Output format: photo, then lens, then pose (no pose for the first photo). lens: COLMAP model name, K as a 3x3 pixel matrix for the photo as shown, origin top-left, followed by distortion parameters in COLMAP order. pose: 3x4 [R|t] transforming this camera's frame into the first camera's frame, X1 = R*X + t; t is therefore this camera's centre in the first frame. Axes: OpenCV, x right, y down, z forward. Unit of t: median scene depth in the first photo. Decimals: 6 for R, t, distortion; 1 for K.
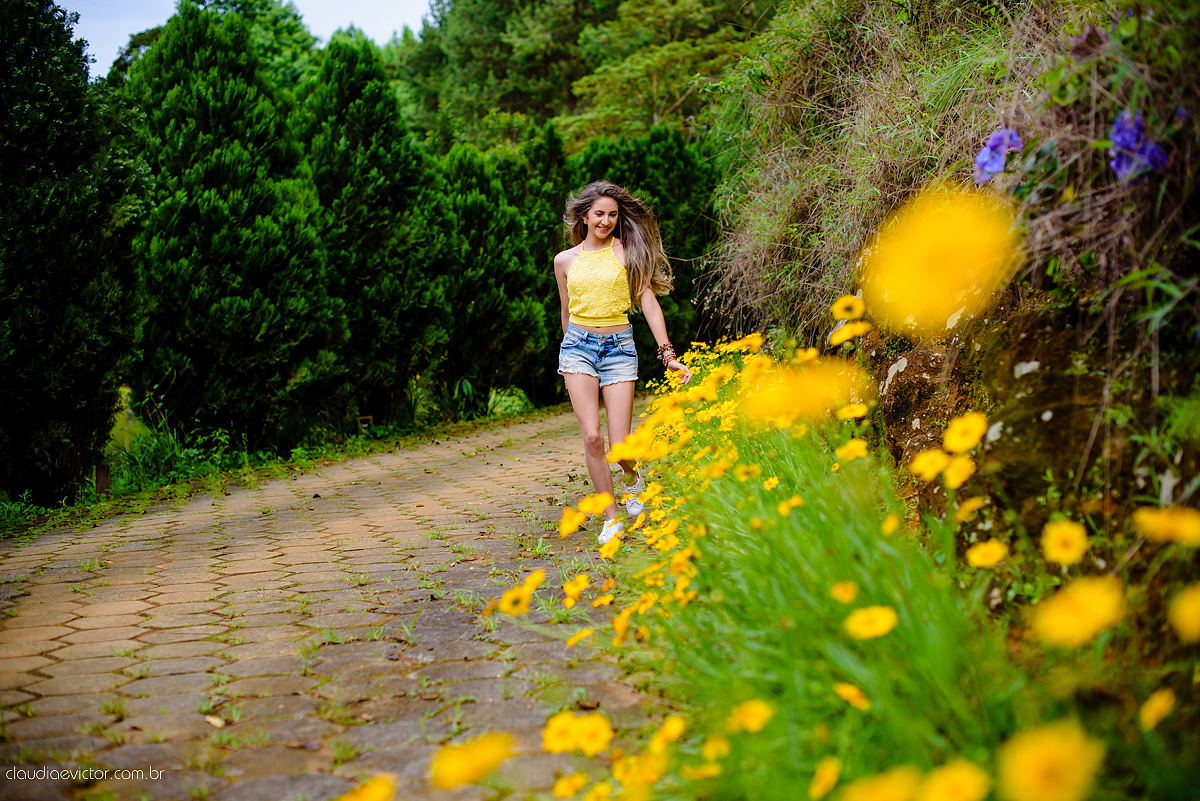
lens RADIAL K [[1783.3, 0, 600.3], [0, 1783.3, 400.6], [0, 0, 1]] dist [-0.162783, 0.000000]
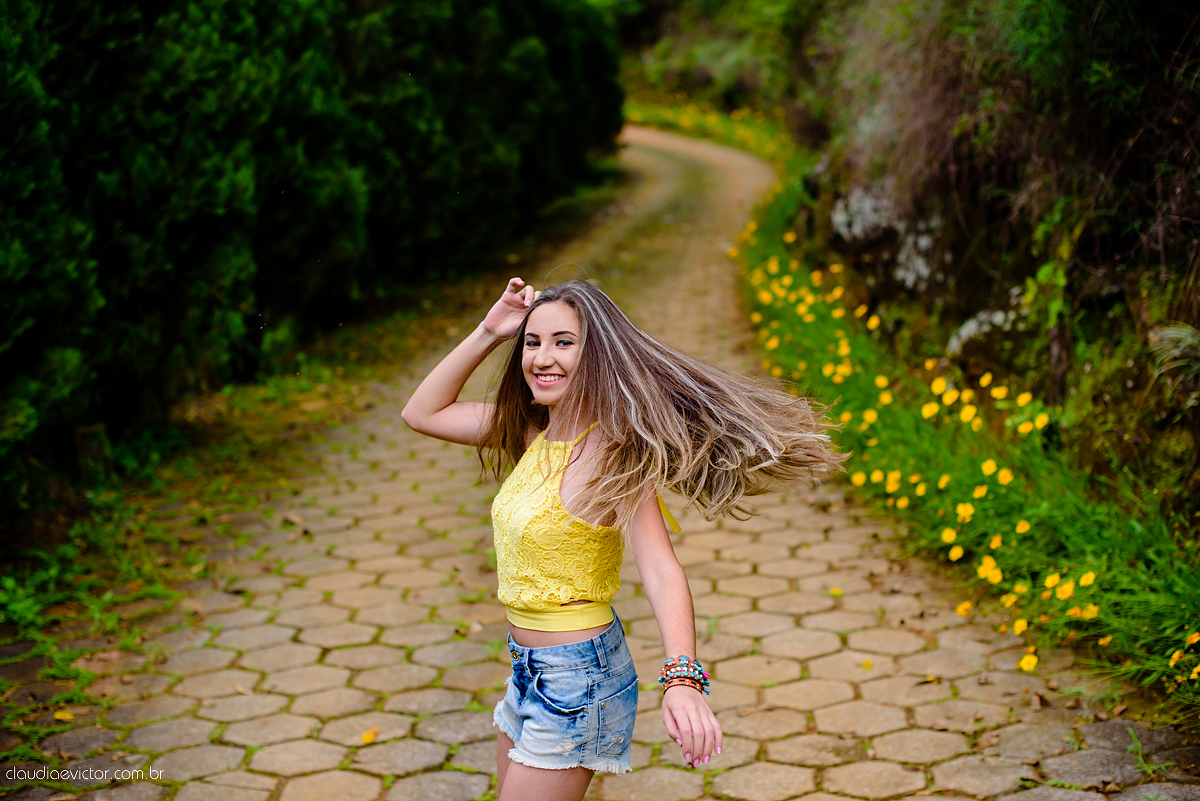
lens RADIAL K [[1783.3, 0, 599.5], [0, 1783.3, 400.0], [0, 0, 1]] dist [-0.162783, 0.000000]
pose [[0.961651, -0.030547, 0.272570, -0.132313], [-0.007919, 0.990272, 0.138920, -0.069930], [-0.274162, -0.135751, 0.952054, 0.501968]]
